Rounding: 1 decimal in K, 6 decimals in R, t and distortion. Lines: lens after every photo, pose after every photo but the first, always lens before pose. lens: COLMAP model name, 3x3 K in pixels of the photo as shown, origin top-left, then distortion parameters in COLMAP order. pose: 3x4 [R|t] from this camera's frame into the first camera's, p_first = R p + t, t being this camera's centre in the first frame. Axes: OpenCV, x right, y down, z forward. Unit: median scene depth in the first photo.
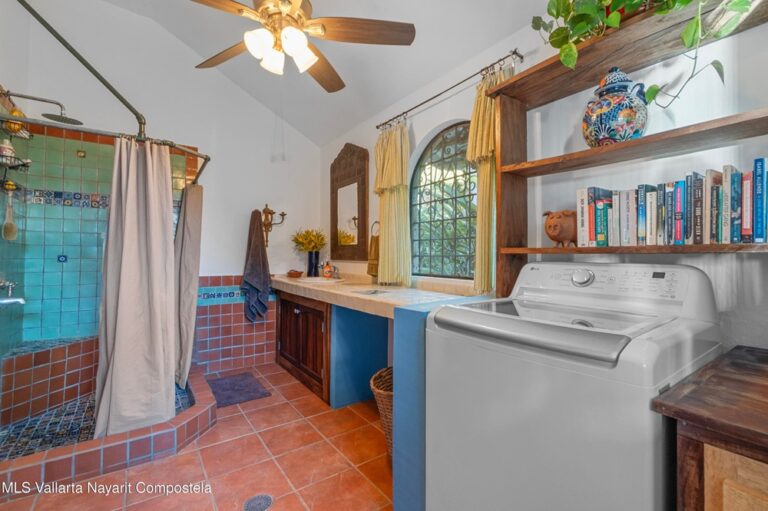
lens RADIAL K [[331.5, 0, 384.5], [0, 331.5, 255.2], [0, 0, 1]] dist [-0.009040, 0.001124]
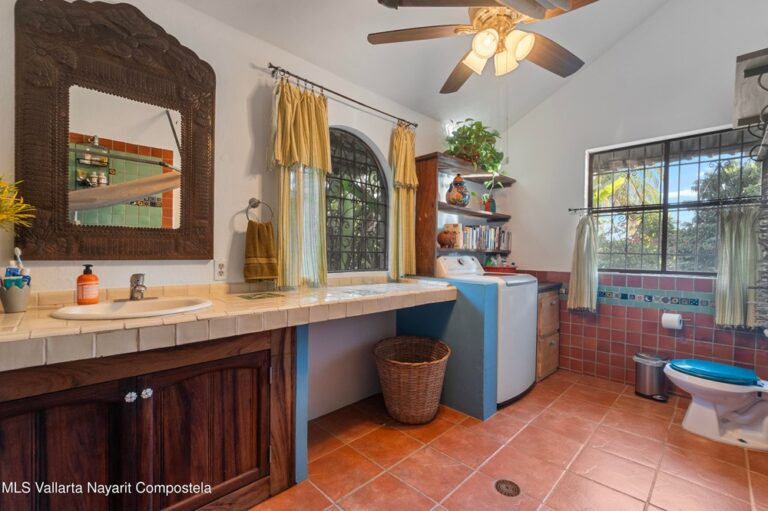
lens RADIAL K [[331.5, 0, 385.6], [0, 331.5, 256.2], [0, 0, 1]] dist [-0.009040, 0.001124]
pose [[-0.137698, -0.024281, 0.990177, -1.061849], [-0.016402, 0.999618, 0.022231, -0.009879], [-0.990338, -0.013179, -0.138044, 1.198297]]
